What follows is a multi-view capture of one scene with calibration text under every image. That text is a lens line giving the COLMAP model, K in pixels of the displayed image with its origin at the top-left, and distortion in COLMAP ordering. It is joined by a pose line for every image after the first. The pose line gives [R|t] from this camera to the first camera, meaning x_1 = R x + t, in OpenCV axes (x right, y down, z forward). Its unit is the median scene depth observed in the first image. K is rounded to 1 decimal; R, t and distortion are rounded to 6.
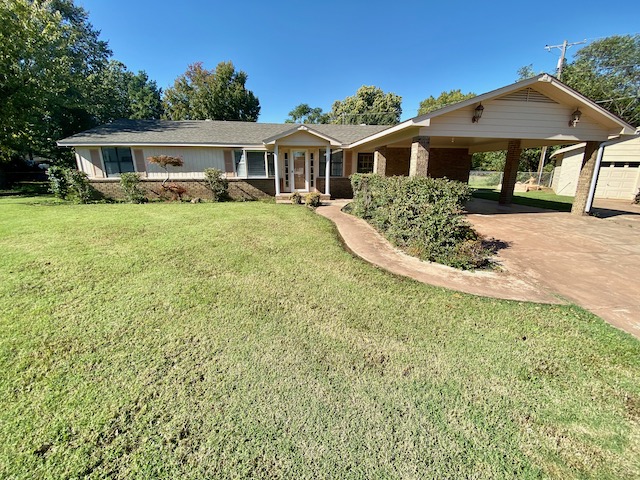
lens RADIAL K [[258.0, 0, 320.0], [0, 258.0, 240.0], [0, 0, 1]] dist [0.014367, -0.017362]
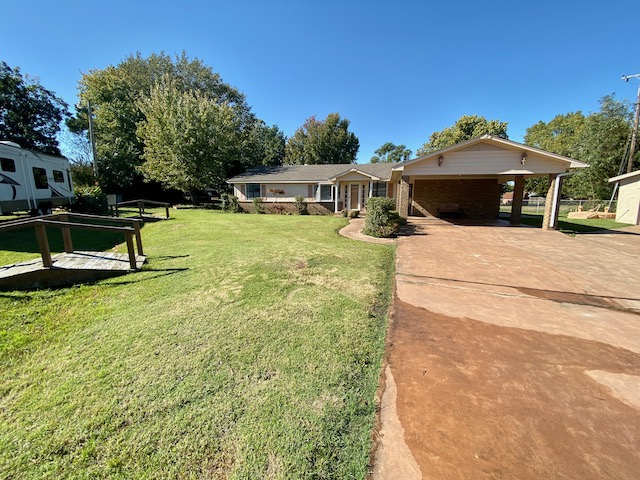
lens RADIAL K [[258.0, 0, 320.0], [0, 258.0, 240.0], [0, 0, 1]] dist [0.014367, -0.017362]
pose [[0.925599, 0.063236, -0.373185, 0.304038], [-0.102442, 0.991001, -0.086157, 0.123457], [0.364379, 0.117977, 0.923748, -0.402215]]
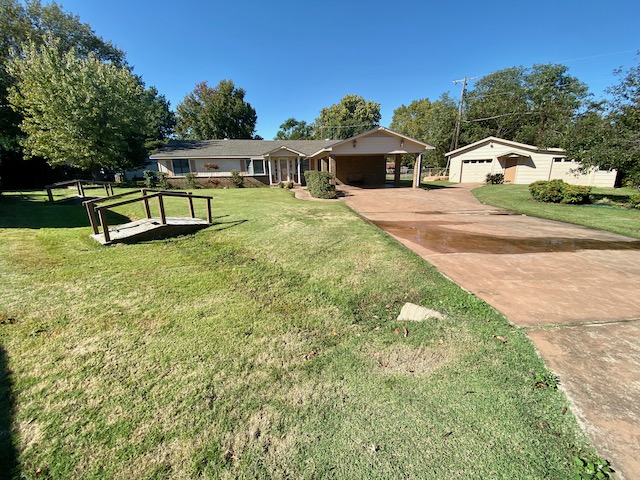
lens RADIAL K [[258.0, 0, 320.0], [0, 258.0, 240.0], [0, 0, 1]] dist [0.014367, -0.017362]
pose [[0.999706, -0.023166, 0.007106, 0.143807], [0.023165, 0.999732, 0.000300, 0.206710], [-0.007111, -0.000136, 0.999975, -0.741227]]
